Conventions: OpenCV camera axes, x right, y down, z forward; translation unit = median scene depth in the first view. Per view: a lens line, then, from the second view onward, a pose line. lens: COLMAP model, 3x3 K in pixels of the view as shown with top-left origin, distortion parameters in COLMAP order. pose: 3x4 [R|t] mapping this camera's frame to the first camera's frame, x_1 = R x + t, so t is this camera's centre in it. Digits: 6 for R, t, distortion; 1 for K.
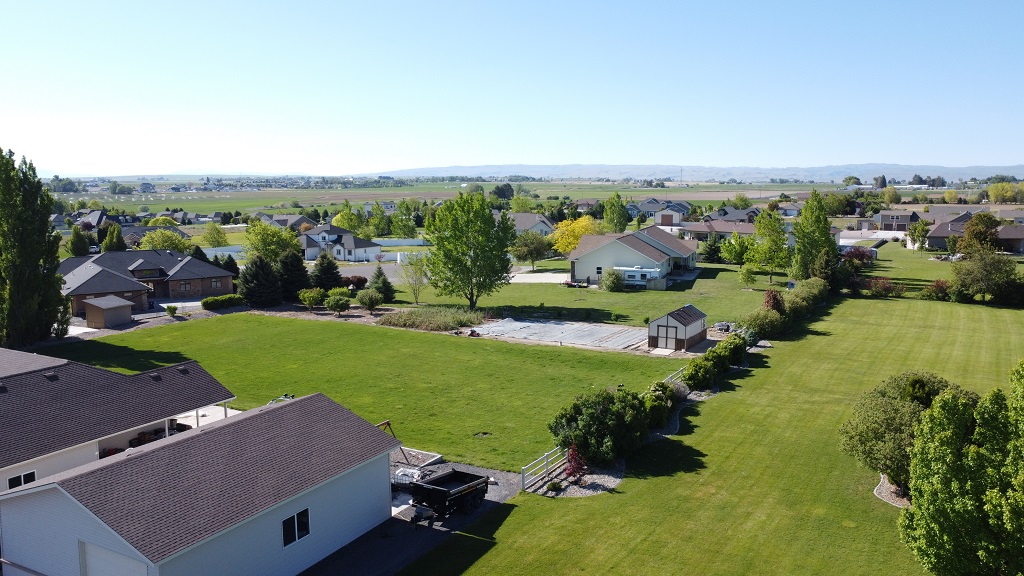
lens RADIAL K [[754.6, 0, 507.2], [0, 754.6, 304.7], [0, 0, 1]] dist [-0.130979, 0.189582]
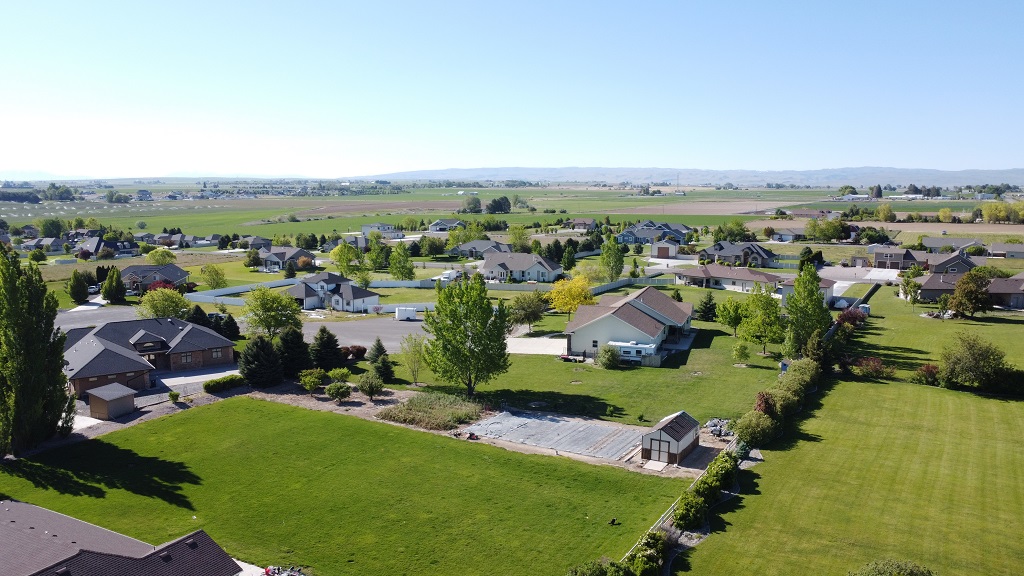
lens RADIAL K [[754.6, 0, 507.2], [0, 754.6, 304.7], [0, 0, 1]] dist [-0.130979, 0.189582]
pose [[0.999989, 0.001499, 0.004516, -0.000972], [-0.001481, 0.999991, -0.004052, -0.088160], [-0.004522, 0.004045, 0.999982, -0.012757]]
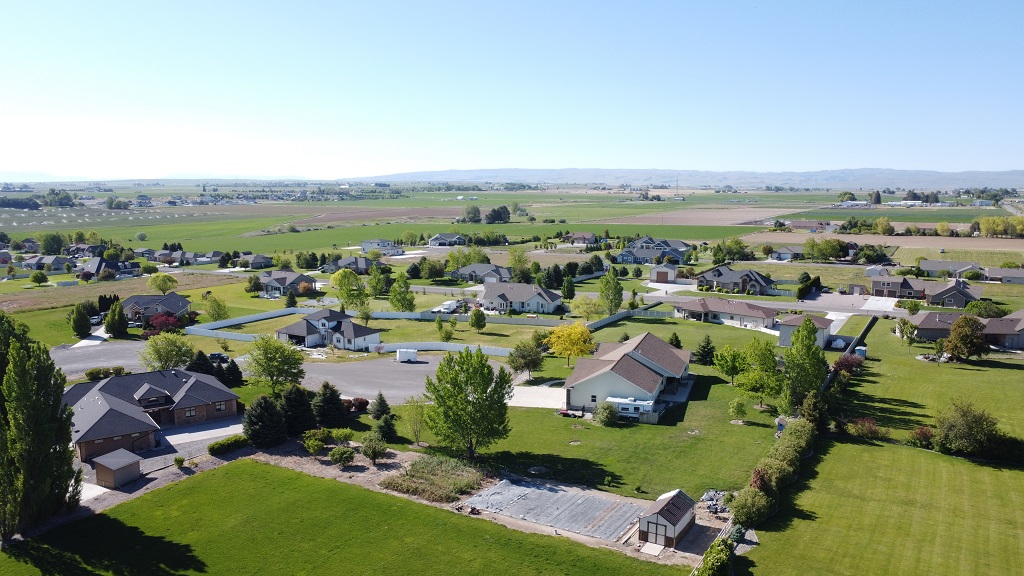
lens RADIAL K [[754.6, 0, 507.2], [0, 754.6, 304.7], [0, 0, 1]] dist [-0.130979, 0.189582]
pose [[0.999983, 0.002068, 0.005516, -0.002354], [-0.002034, 0.999979, -0.006156, -0.157263], [-0.005529, 0.006145, 0.999966, -0.024502]]
